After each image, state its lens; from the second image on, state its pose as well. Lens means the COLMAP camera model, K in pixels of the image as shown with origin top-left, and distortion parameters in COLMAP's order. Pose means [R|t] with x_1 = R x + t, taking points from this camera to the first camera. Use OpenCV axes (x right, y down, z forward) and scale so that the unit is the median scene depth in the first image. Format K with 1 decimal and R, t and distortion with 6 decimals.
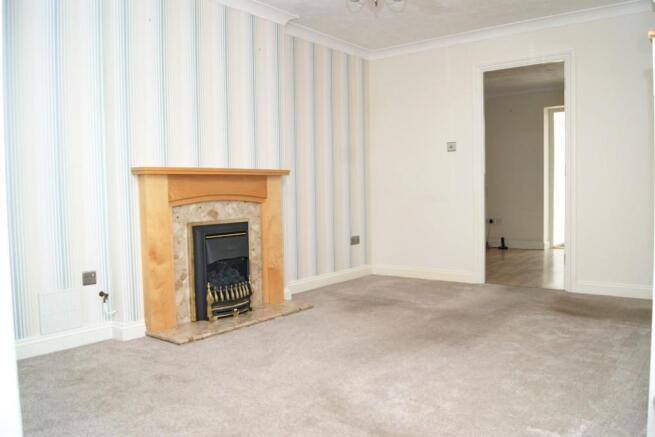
lens RADIAL K [[545.4, 0, 327.8], [0, 545.4, 221.2], [0, 0, 1]] dist [-0.012193, -0.014975]
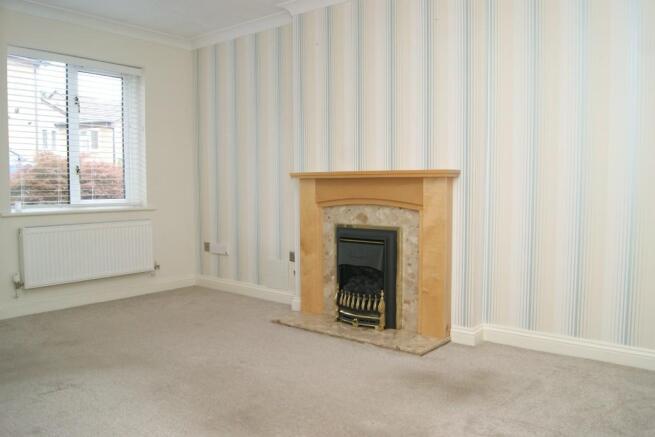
lens RADIAL K [[545.4, 0, 330.5], [0, 545.4, 218.3], [0, 0, 1]] dist [-0.012193, -0.014975]
pose [[0.029837, 0.067647, -0.997263, 0.761193], [-0.075264, 0.995027, 0.065244, -0.071977], [0.996717, 0.073111, 0.034780, 0.903834]]
